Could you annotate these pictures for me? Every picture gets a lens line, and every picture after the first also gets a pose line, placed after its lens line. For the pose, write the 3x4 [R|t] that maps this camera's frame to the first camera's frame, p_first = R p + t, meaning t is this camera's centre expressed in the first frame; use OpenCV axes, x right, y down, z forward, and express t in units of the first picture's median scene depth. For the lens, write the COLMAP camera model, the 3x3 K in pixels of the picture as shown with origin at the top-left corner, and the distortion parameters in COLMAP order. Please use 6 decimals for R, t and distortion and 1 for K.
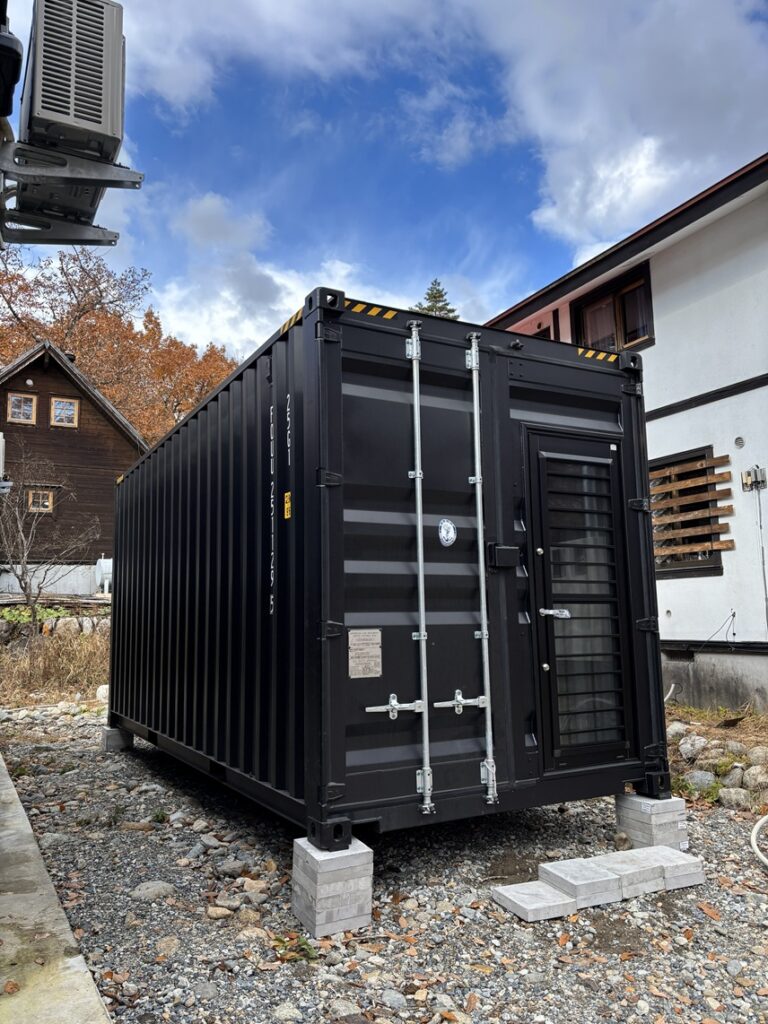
lens RADIAL K [[752.9, 0, 384.0], [0, 752.9, 512.0], [0, 0, 1]] dist [0.058989, -0.071266]
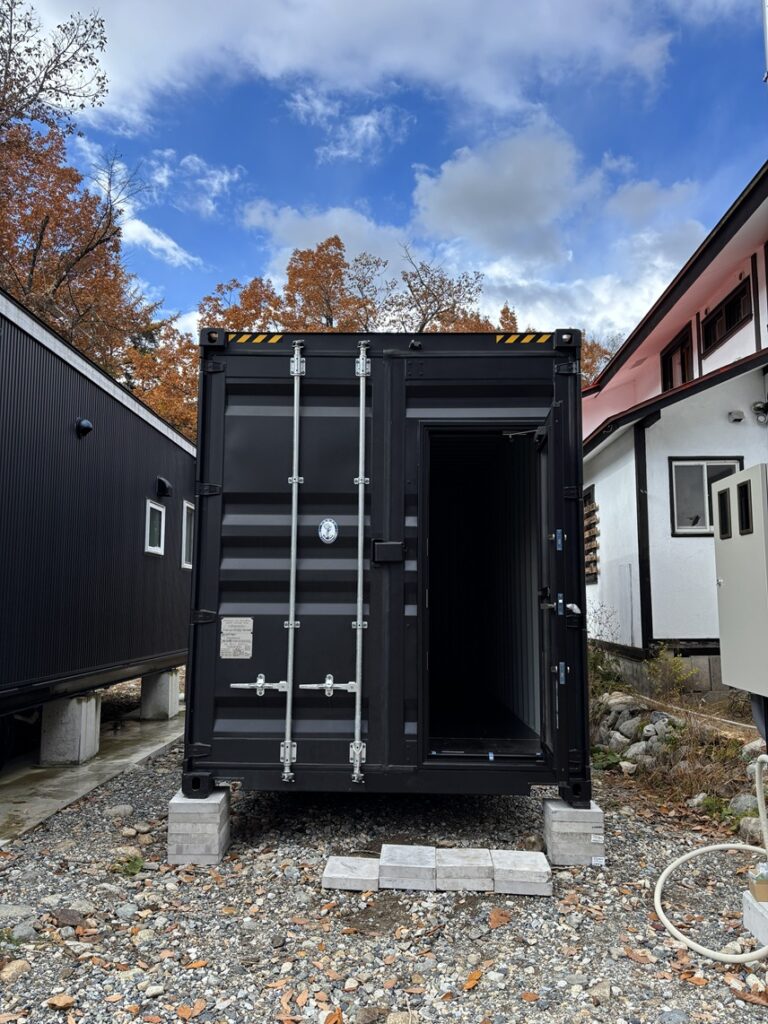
lens RADIAL K [[752.9, 0, 384.0], [0, 752.9, 512.0], [0, 0, 1]] dist [0.058989, -0.071266]
pose [[0.871741, -0.038798, -0.488428, 0.738116], [0.048445, 0.998800, 0.007126, -0.004233], [0.487566, -0.029874, 0.872575, 0.094542]]
